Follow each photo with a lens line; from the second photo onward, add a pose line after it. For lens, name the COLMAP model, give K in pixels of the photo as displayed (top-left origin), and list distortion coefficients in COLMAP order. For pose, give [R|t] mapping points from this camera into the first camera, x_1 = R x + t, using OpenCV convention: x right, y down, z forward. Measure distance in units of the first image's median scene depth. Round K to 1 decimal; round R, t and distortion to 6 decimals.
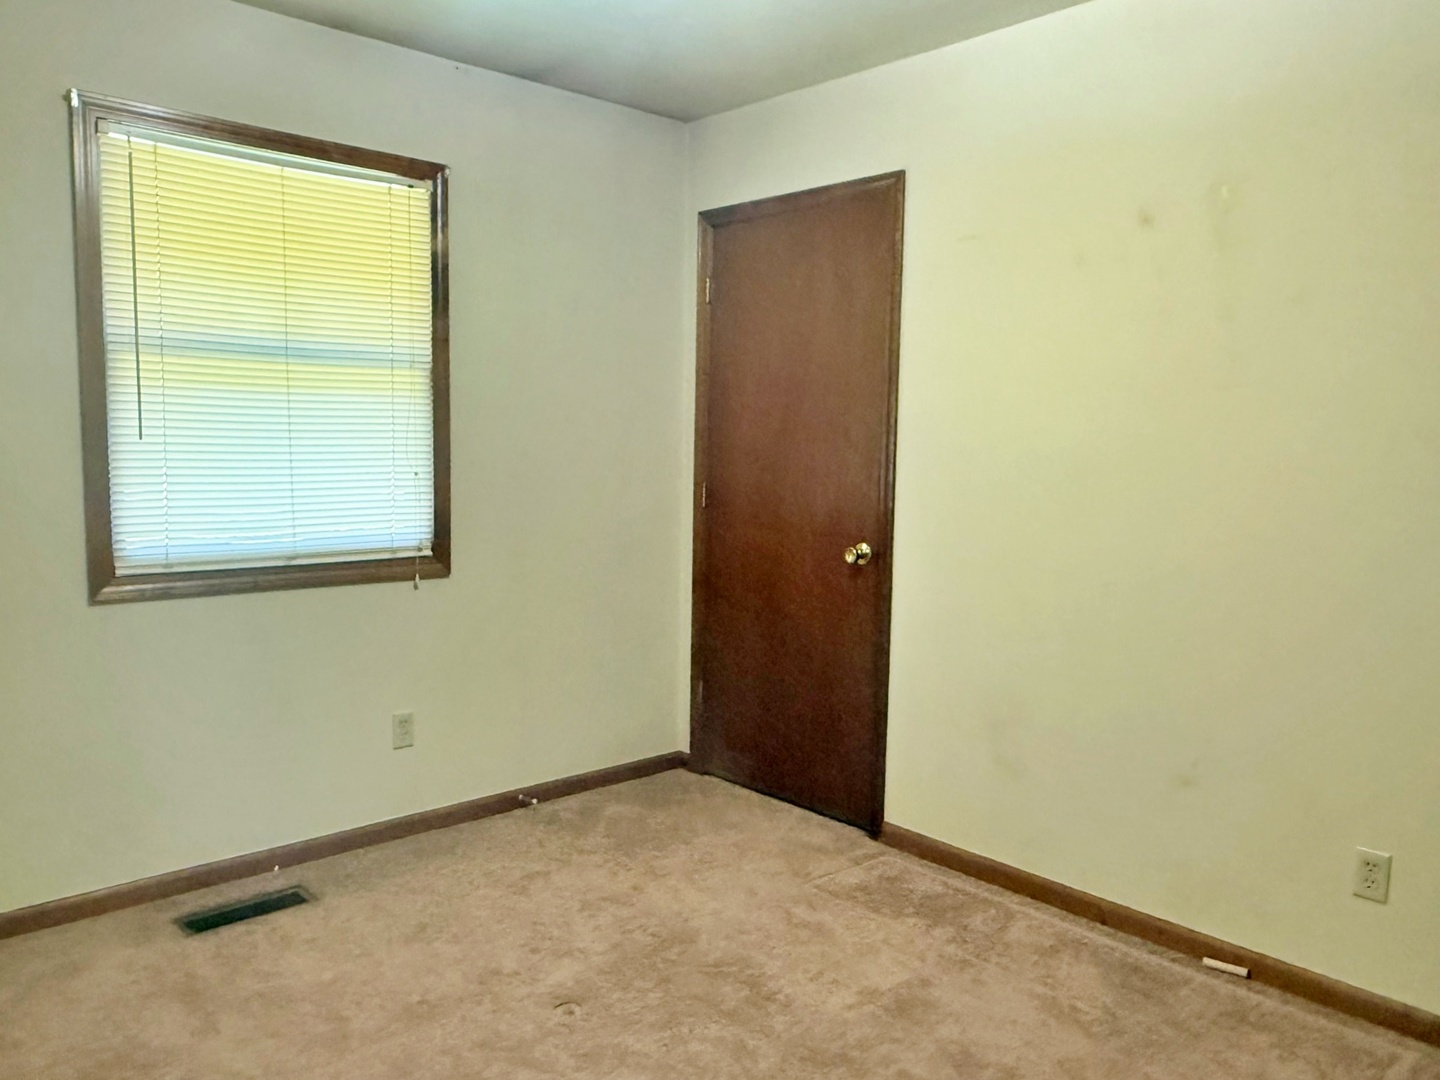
lens RADIAL K [[1076.6, 0, 720.0], [0, 1076.6, 540.0], [0, 0, 1]] dist [0.004943, 0.001038]
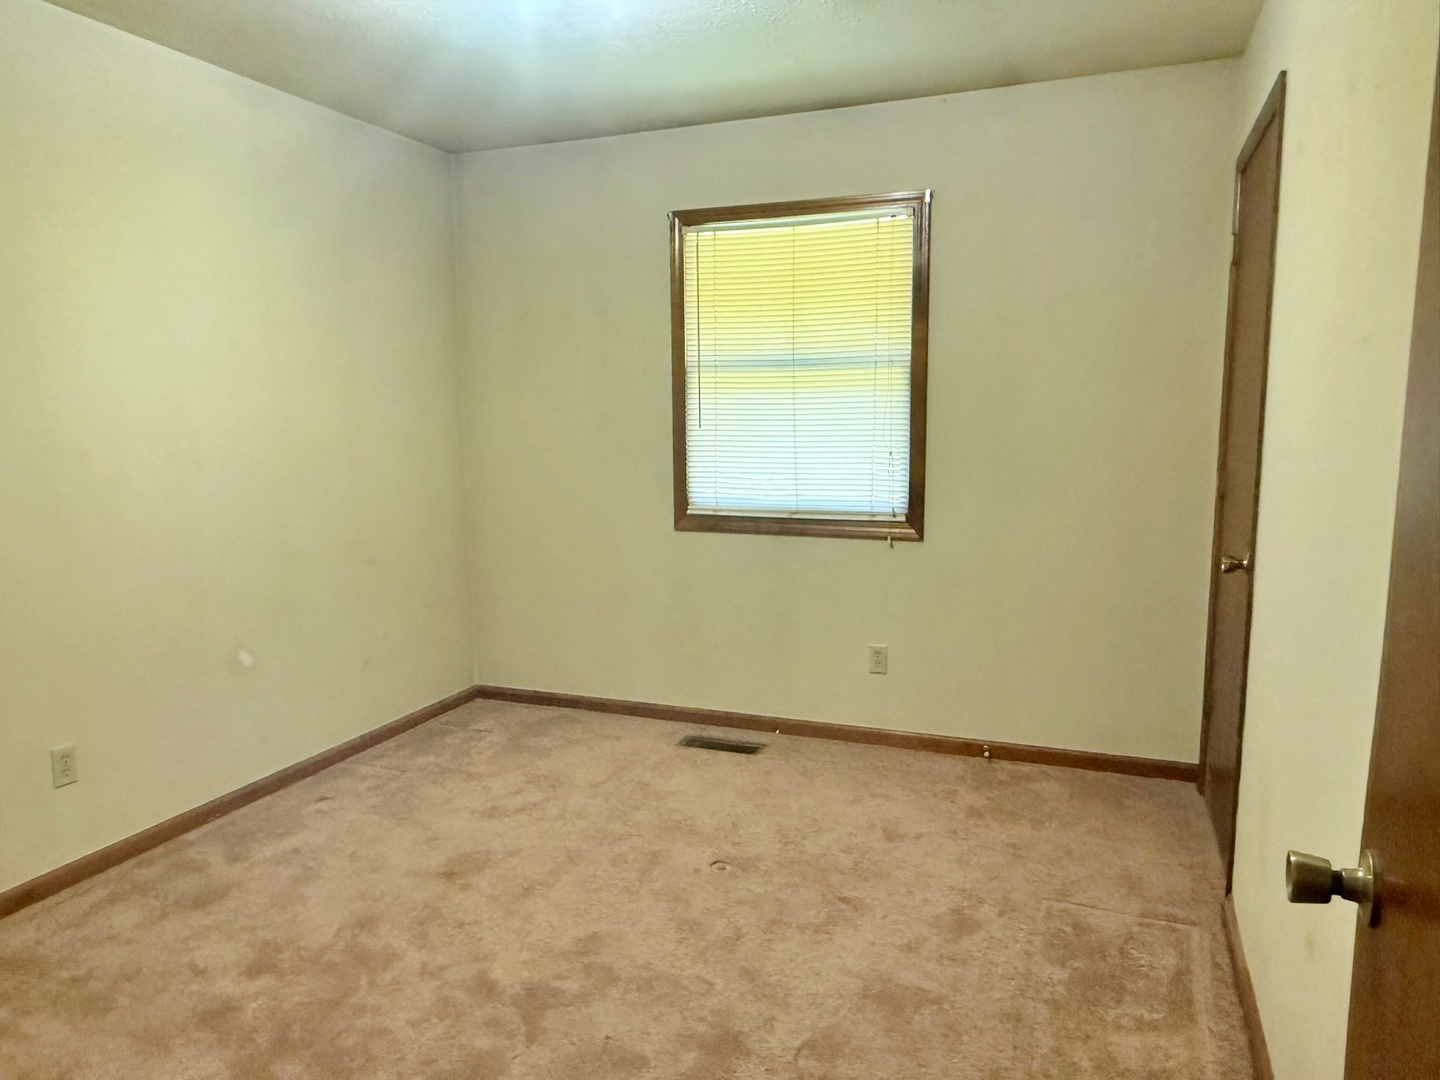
lens RADIAL K [[1001.1, 0, 702.5], [0, 1001.1, 536.9], [0, 0, 1]] dist [0.003746, 0.006851]
pose [[0.440220, 0.101247, -0.892163, 0.683545], [-0.066093, 0.994581, 0.080258, -0.046971], [0.895454, 0.023635, 0.444526, 0.324349]]
